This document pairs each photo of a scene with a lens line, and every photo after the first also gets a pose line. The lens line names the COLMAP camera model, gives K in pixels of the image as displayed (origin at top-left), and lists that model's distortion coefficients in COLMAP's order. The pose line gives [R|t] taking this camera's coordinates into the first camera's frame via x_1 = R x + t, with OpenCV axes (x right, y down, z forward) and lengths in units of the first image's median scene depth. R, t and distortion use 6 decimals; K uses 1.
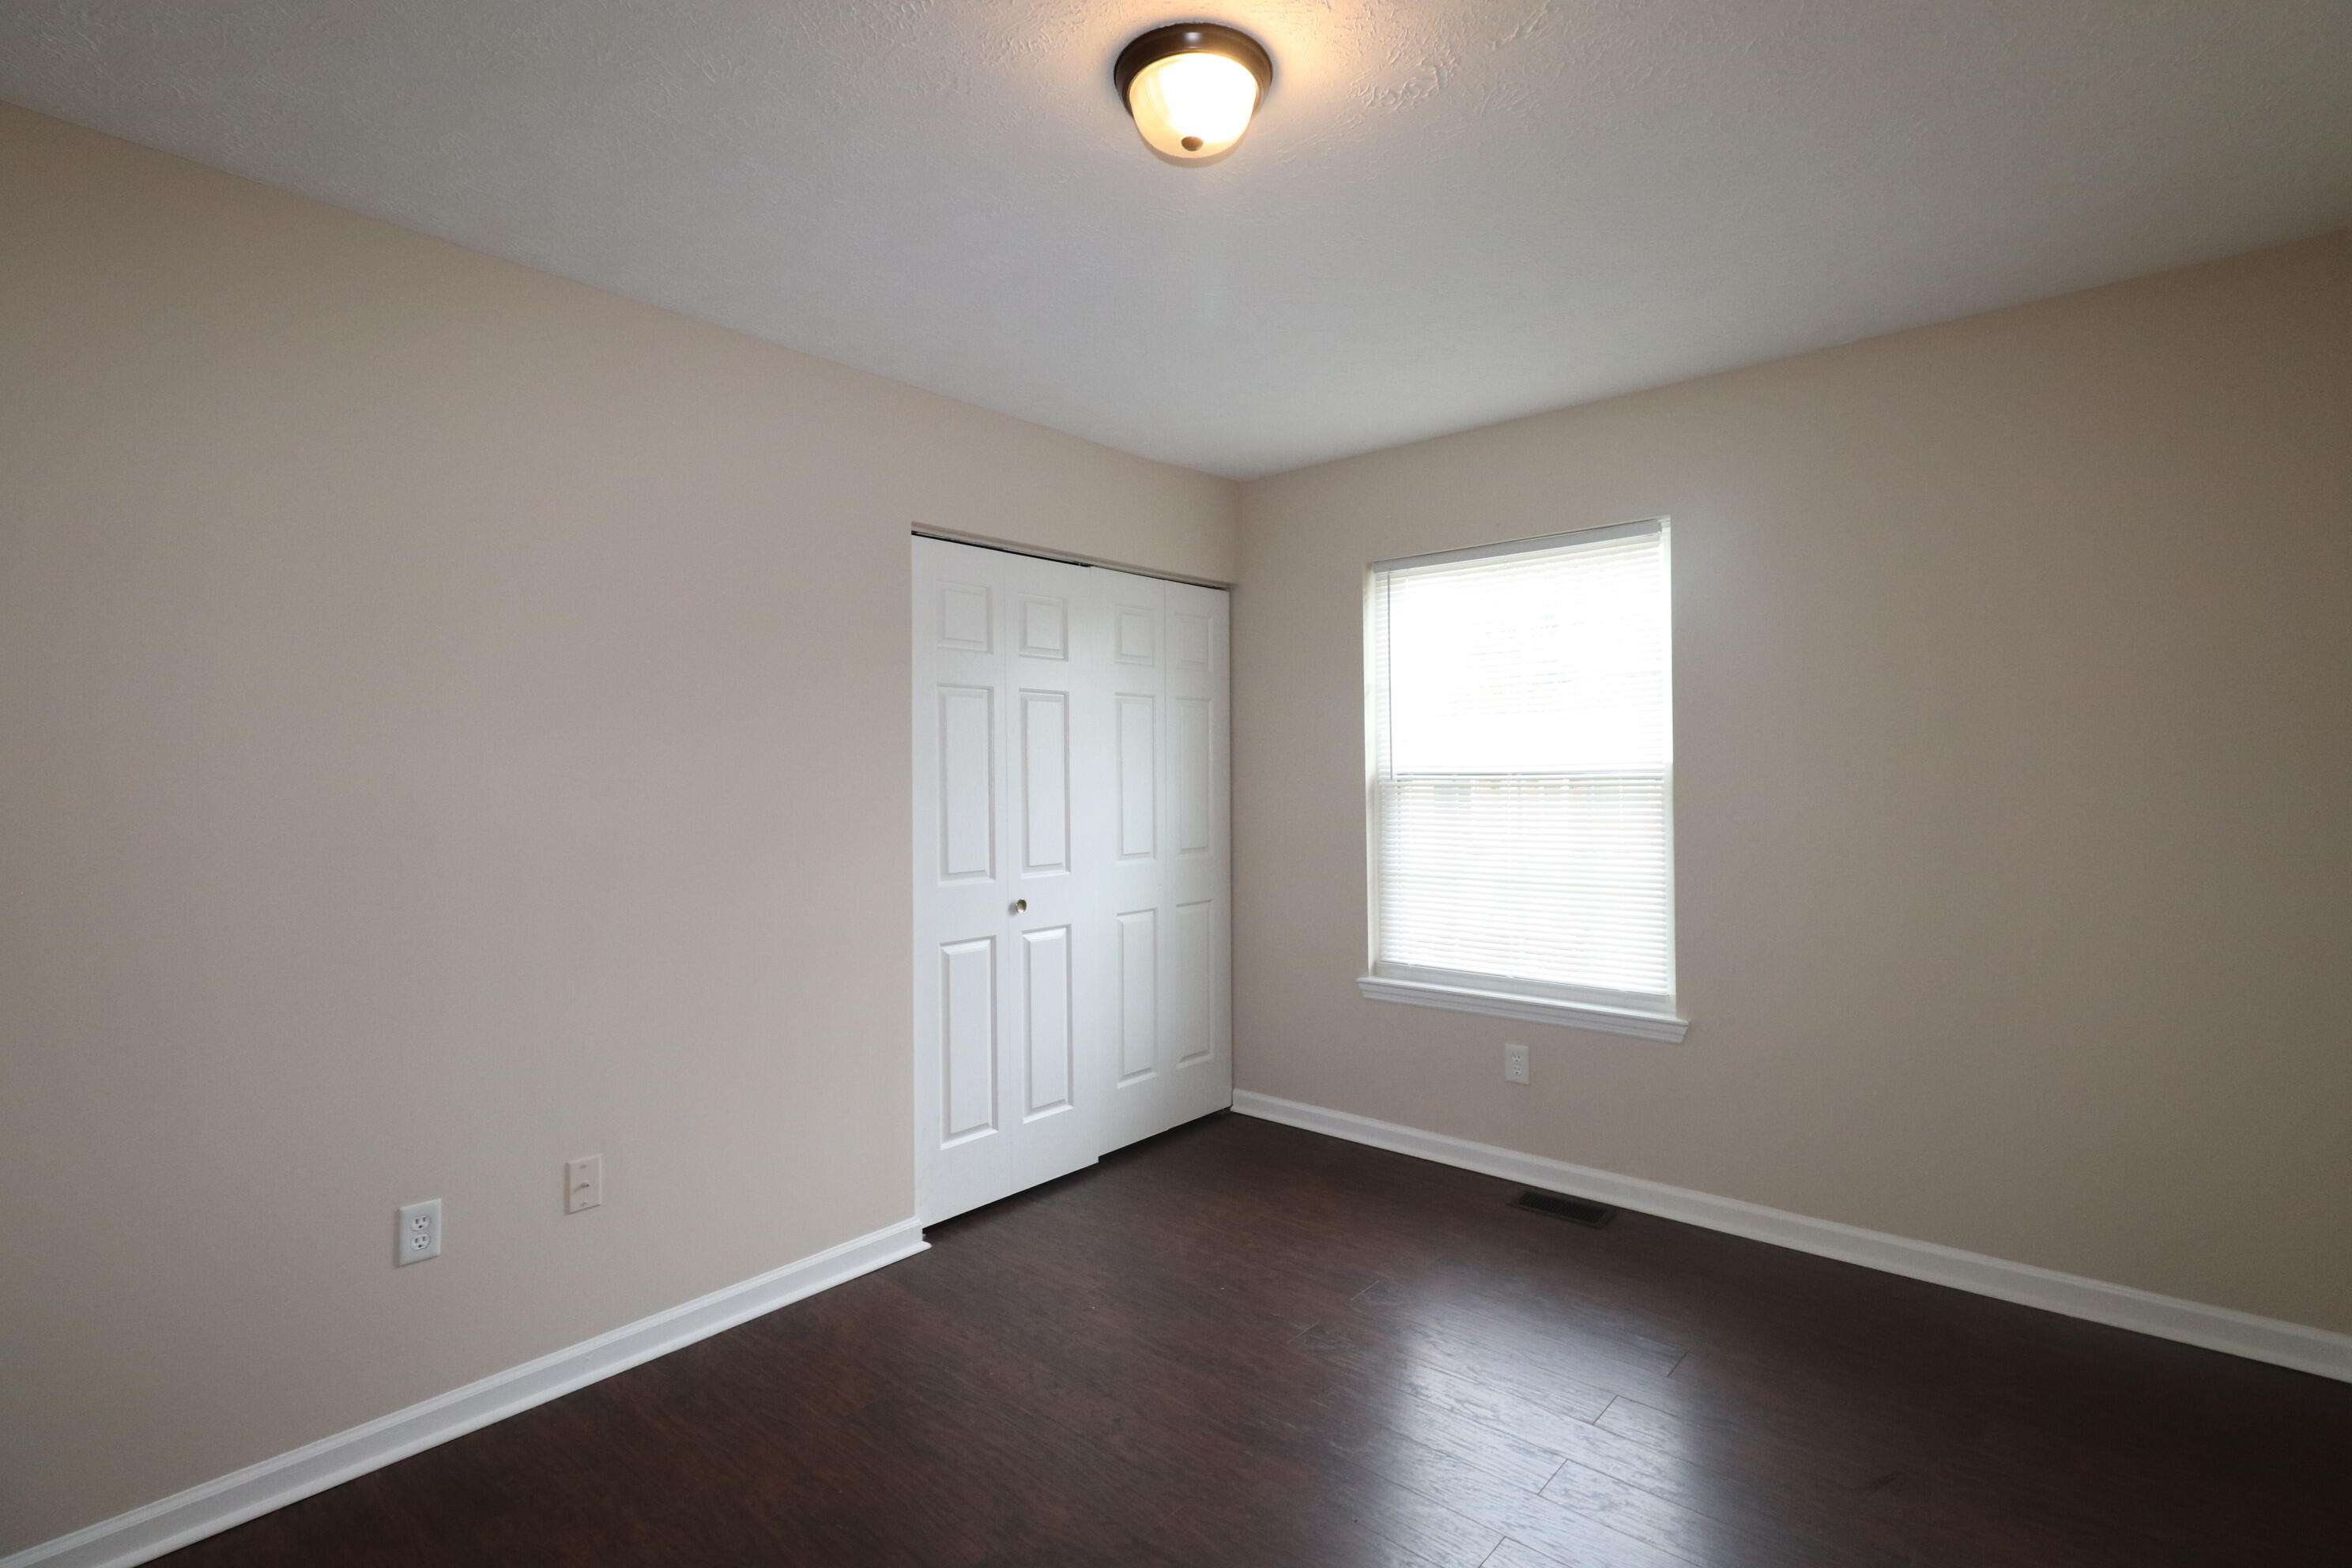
lens RADIAL K [[1093.5, 0, 1159.7], [0, 1093.5, 784.4], [0, 0, 1]] dist [-0.003698, 0.000429]
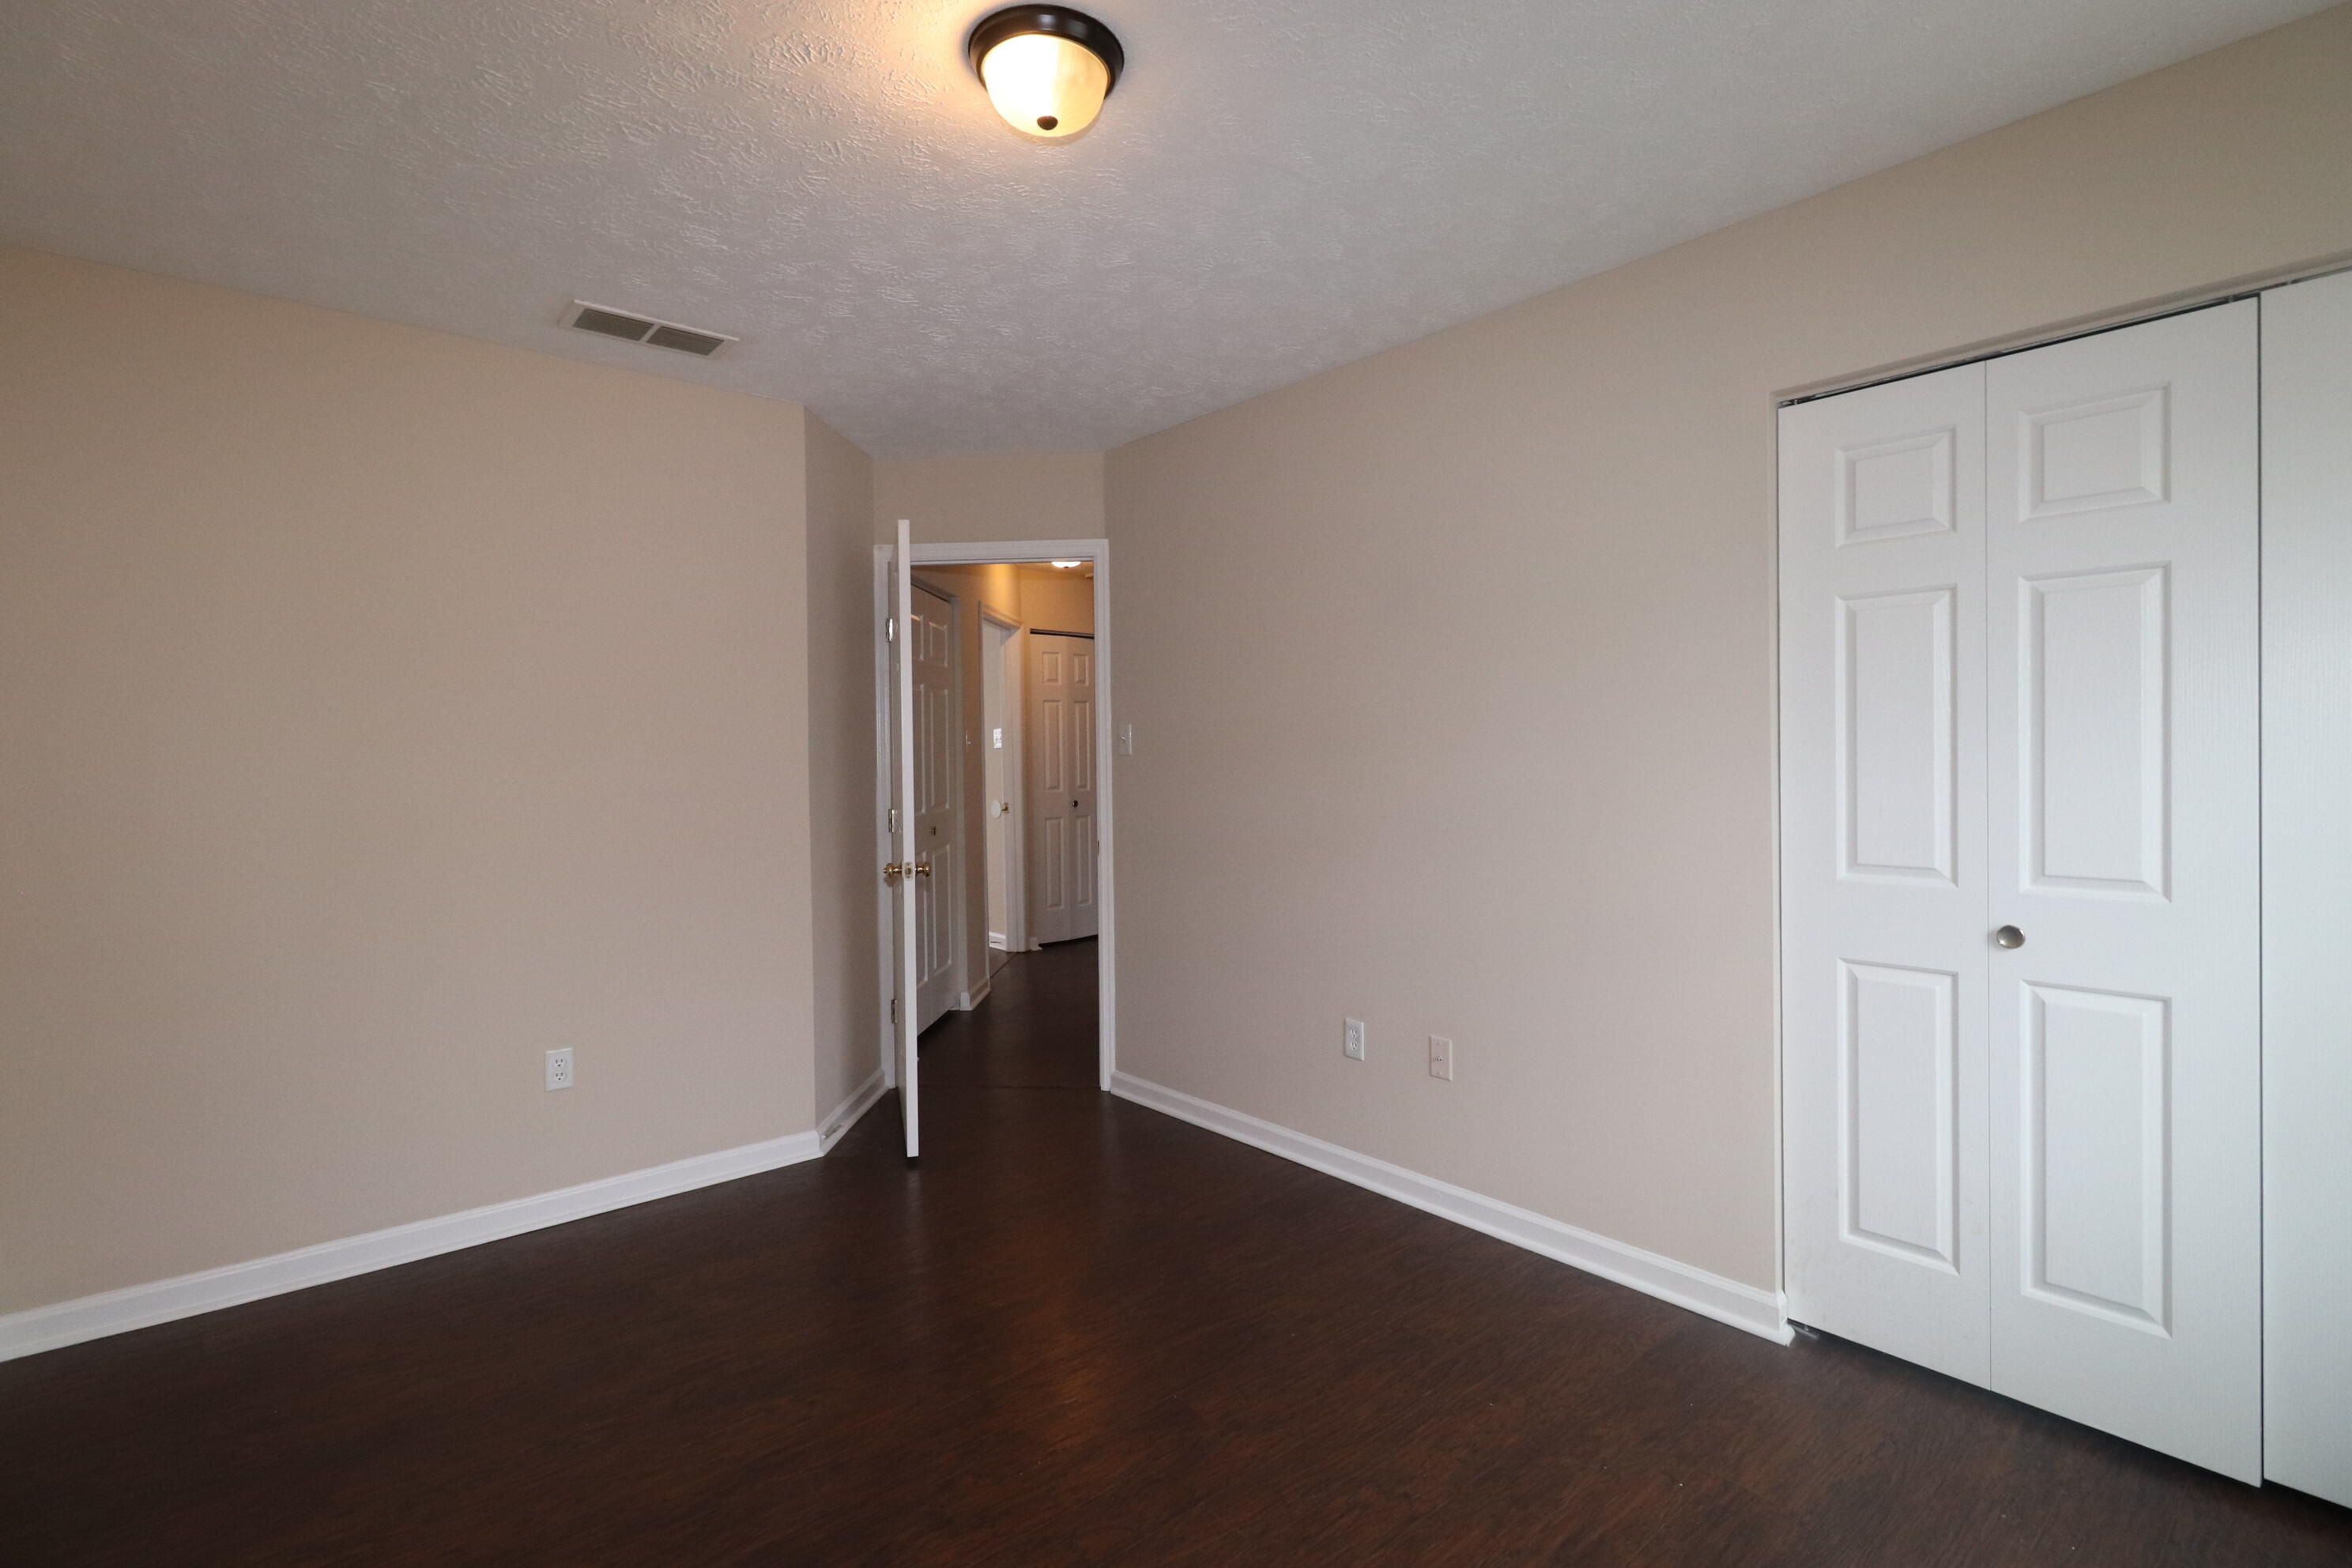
lens RADIAL K [[1093.5, 0, 1168.9], [0, 1093.5, 766.2], [0, 0, 1]] dist [-0.003698, 0.000429]
pose [[-0.139606, 0.036976, -0.989517, 0.562842], [0.018498, 0.999226, 0.034729, -0.014074], [0.990034, -0.013456, -0.140182, 0.656974]]
